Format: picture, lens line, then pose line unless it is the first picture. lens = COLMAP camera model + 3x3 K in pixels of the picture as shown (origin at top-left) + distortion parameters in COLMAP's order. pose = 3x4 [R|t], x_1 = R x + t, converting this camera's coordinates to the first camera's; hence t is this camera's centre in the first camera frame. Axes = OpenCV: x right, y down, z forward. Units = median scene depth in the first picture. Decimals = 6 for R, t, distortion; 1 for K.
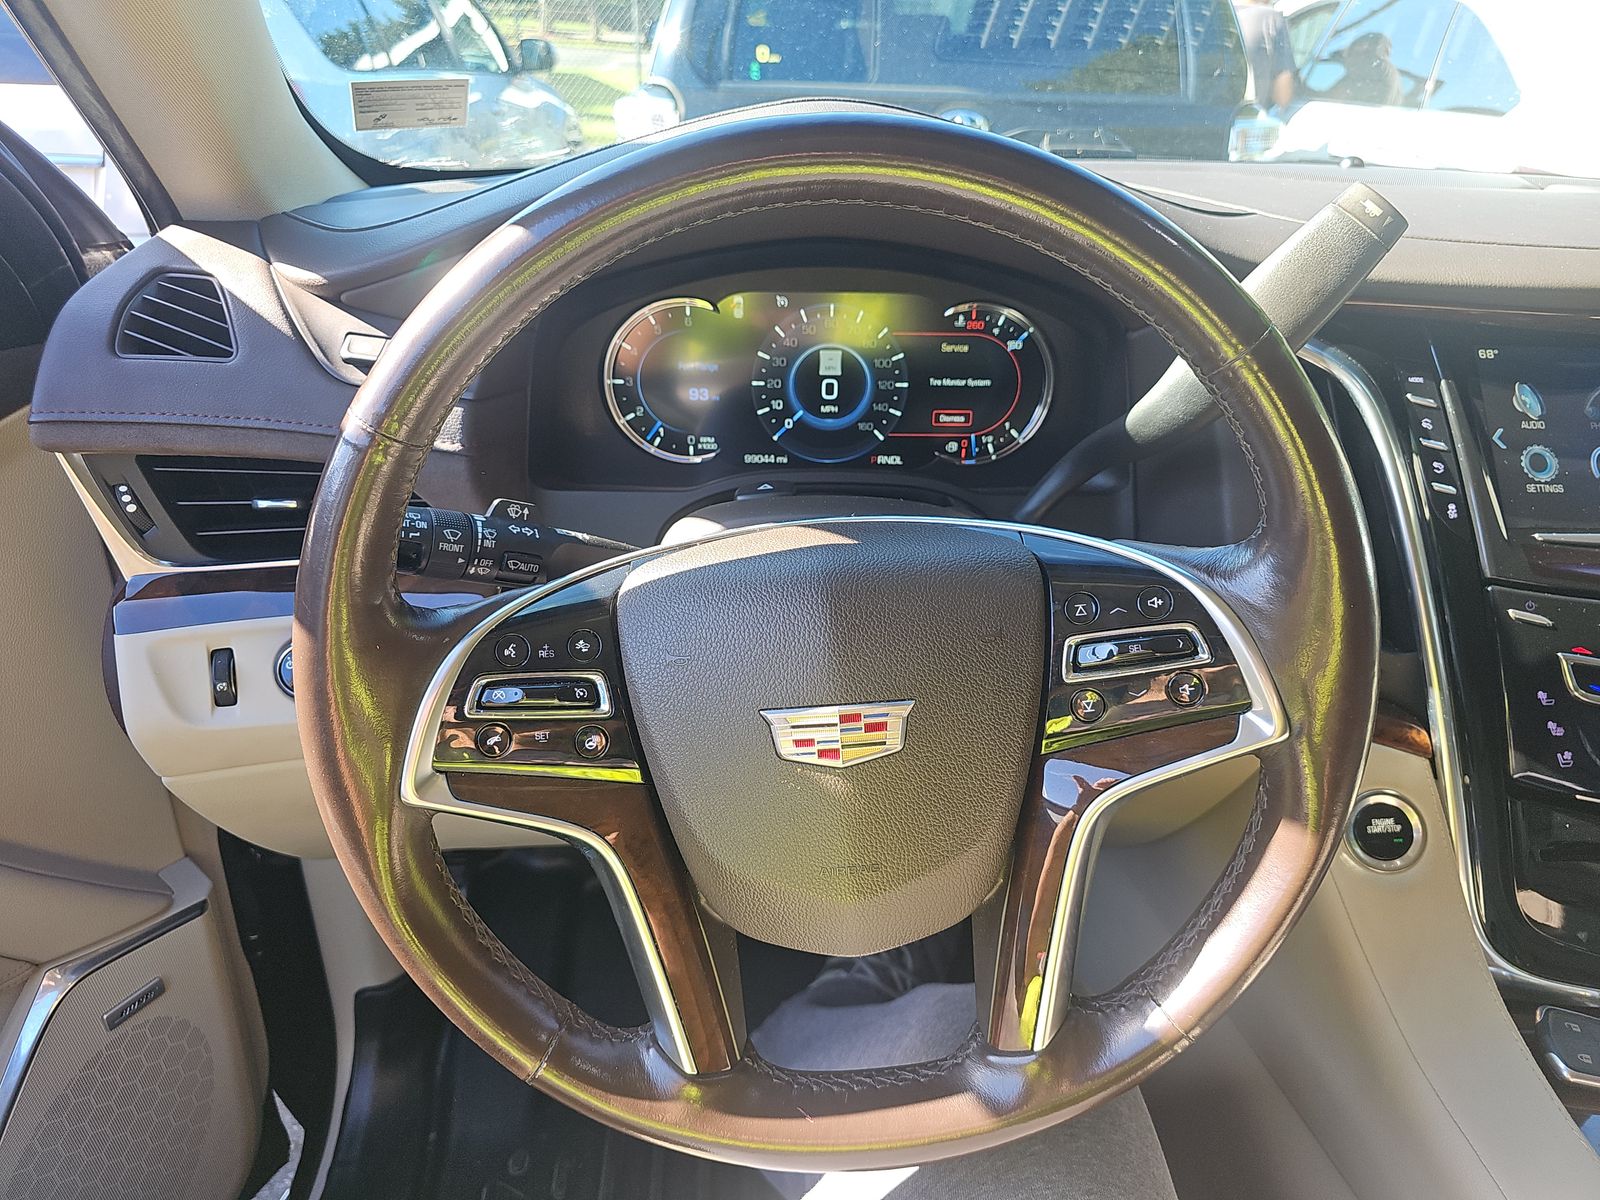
lens RADIAL K [[1072.1, 0, 800.0], [0, 1072.1, 600.0], [0, 0, 1]] dist [0.034283, -0.030404]
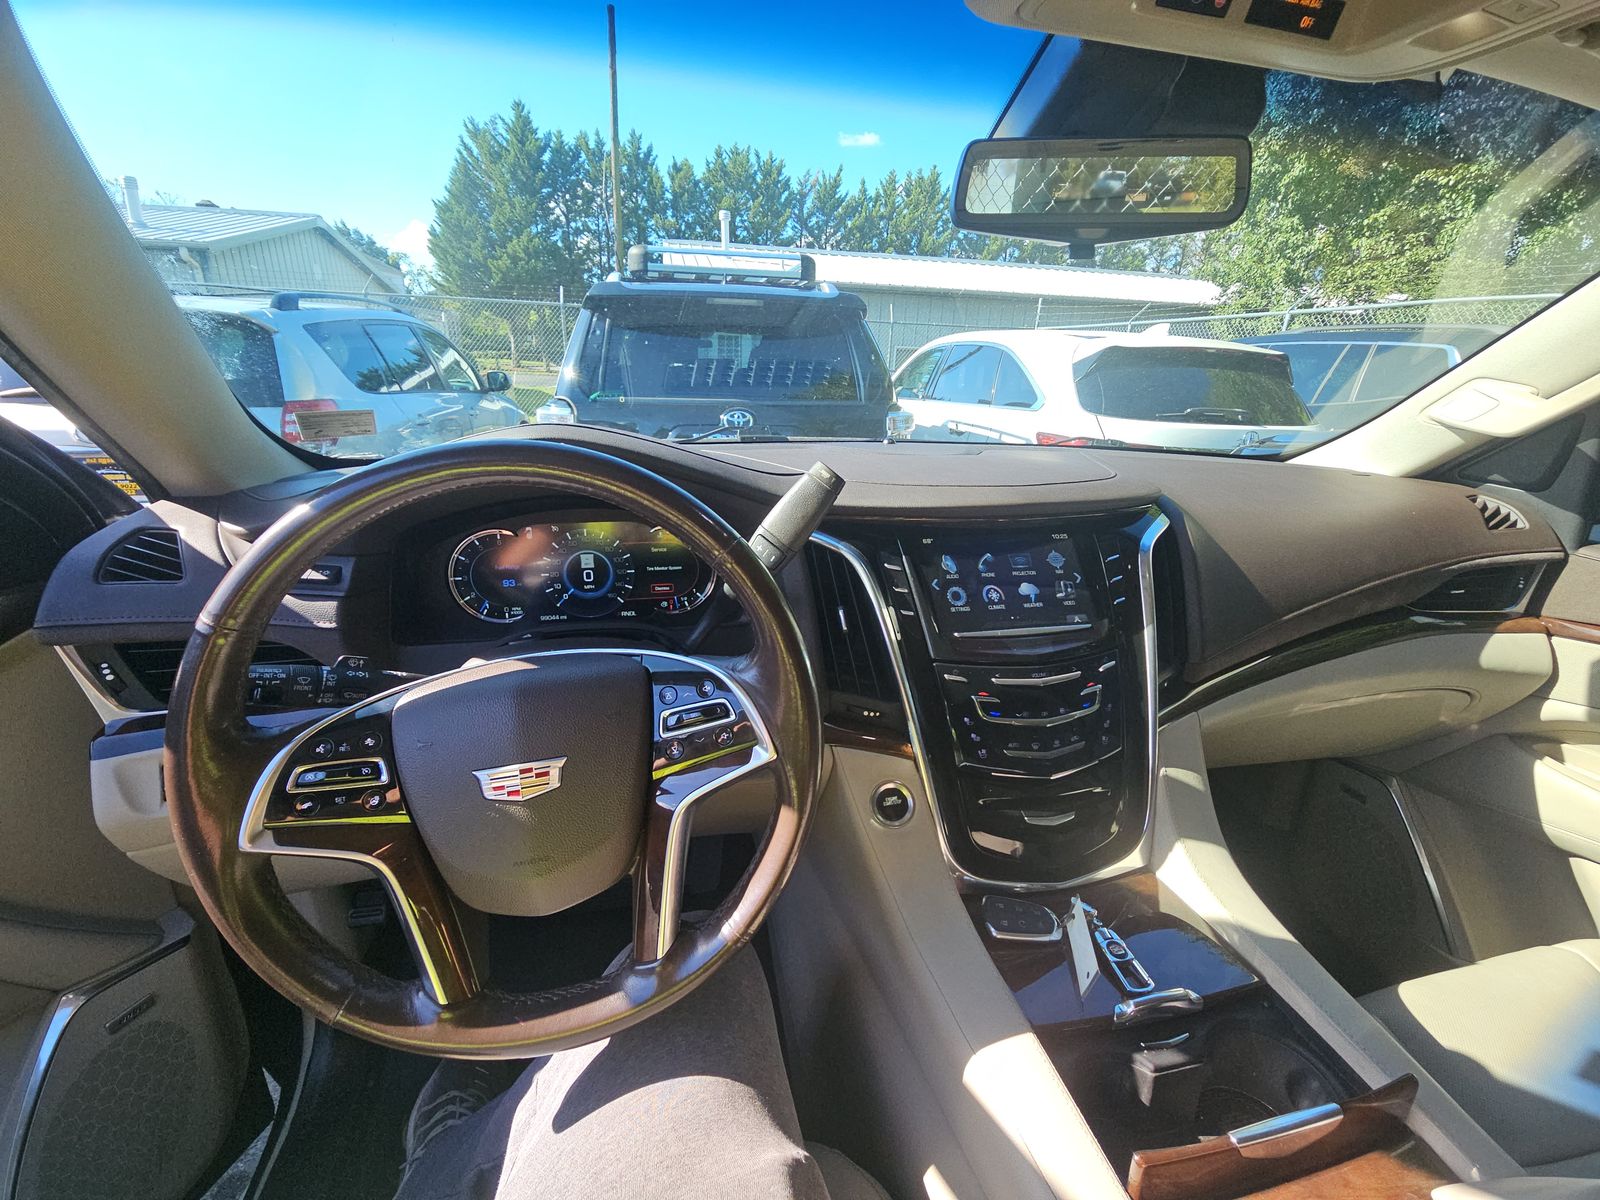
lens RADIAL K [[653.5, 0, 800.0], [0, 653.5, 600.0], [0, 0, 1]] dist [0.012171, -0.010376]
pose [[0.987663, -0.060313, 0.144517, 0.252237], [0.079146, 0.988568, -0.128333, 0.006403], [-0.135124, 0.138188, 0.981145, -0.094958]]
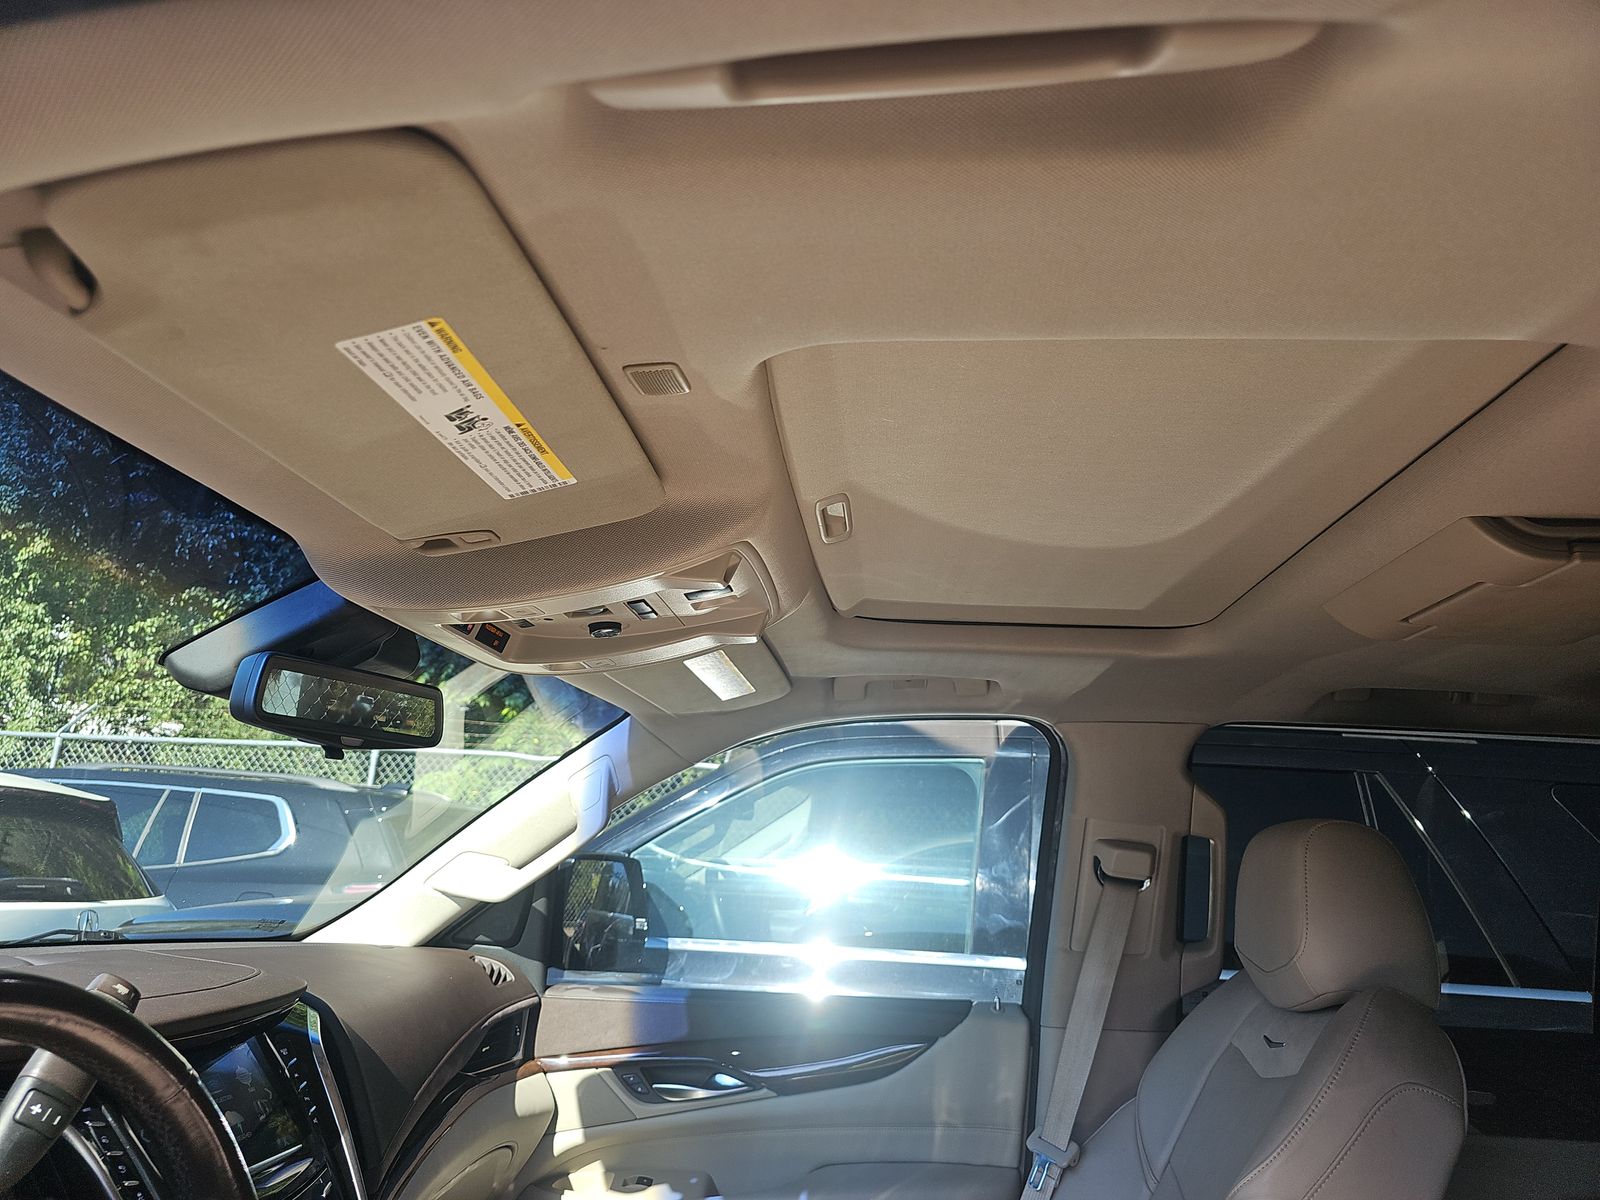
lens RADIAL K [[1072.1, 0, 800.0], [0, 1072.1, 600.0], [0, 0, 1]] dist [0.034283, -0.030404]
pose [[0.164326, 0.208725, 0.964070, -0.718562], [0.418188, 0.870435, -0.259733, -0.036989], [-0.893373, 0.445844, 0.055748, -0.151440]]
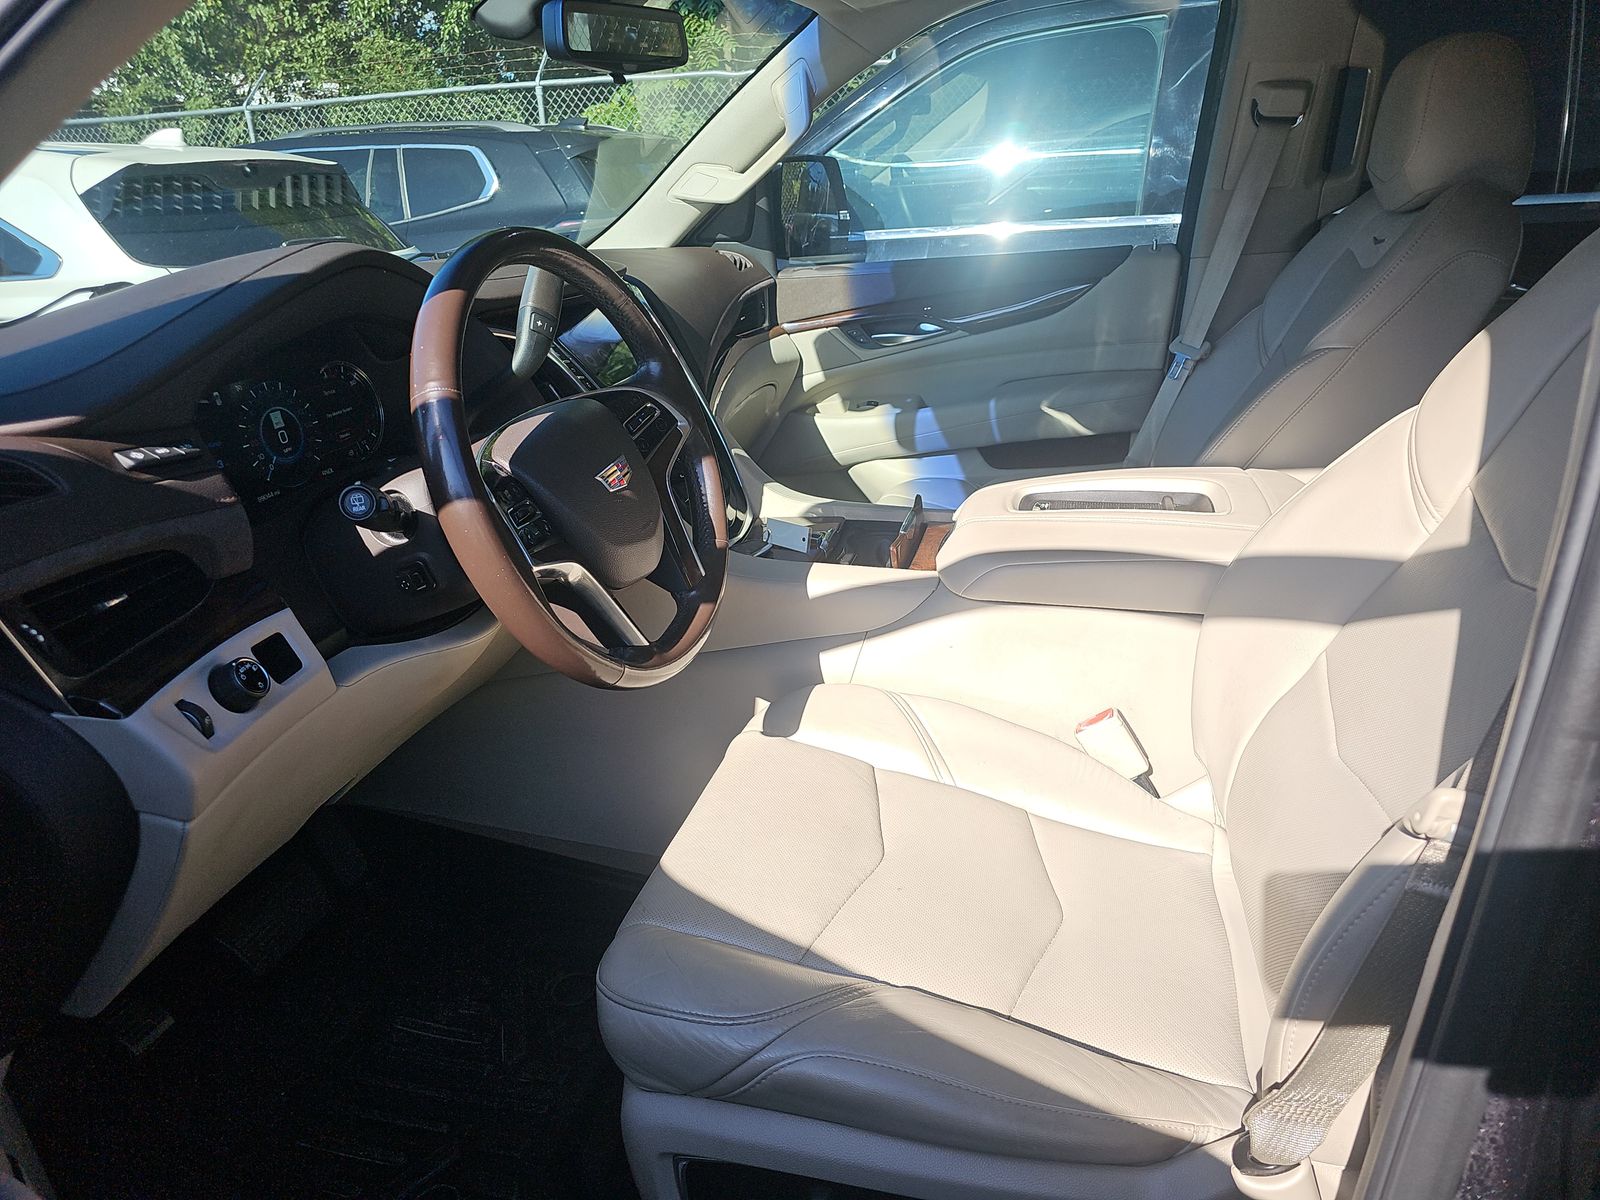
lens RADIAL K [[1061.4, 0, 794.2], [0, 1061.4, 600.4], [0, 0, 1]] dist [0.037580, -0.037437]
pose [[0.312194, -0.399100, 0.862122, -1.339113], [0.496606, 0.842180, 0.210036, 0.041492], [-0.809888, 0.362562, 0.461119, -0.207339]]
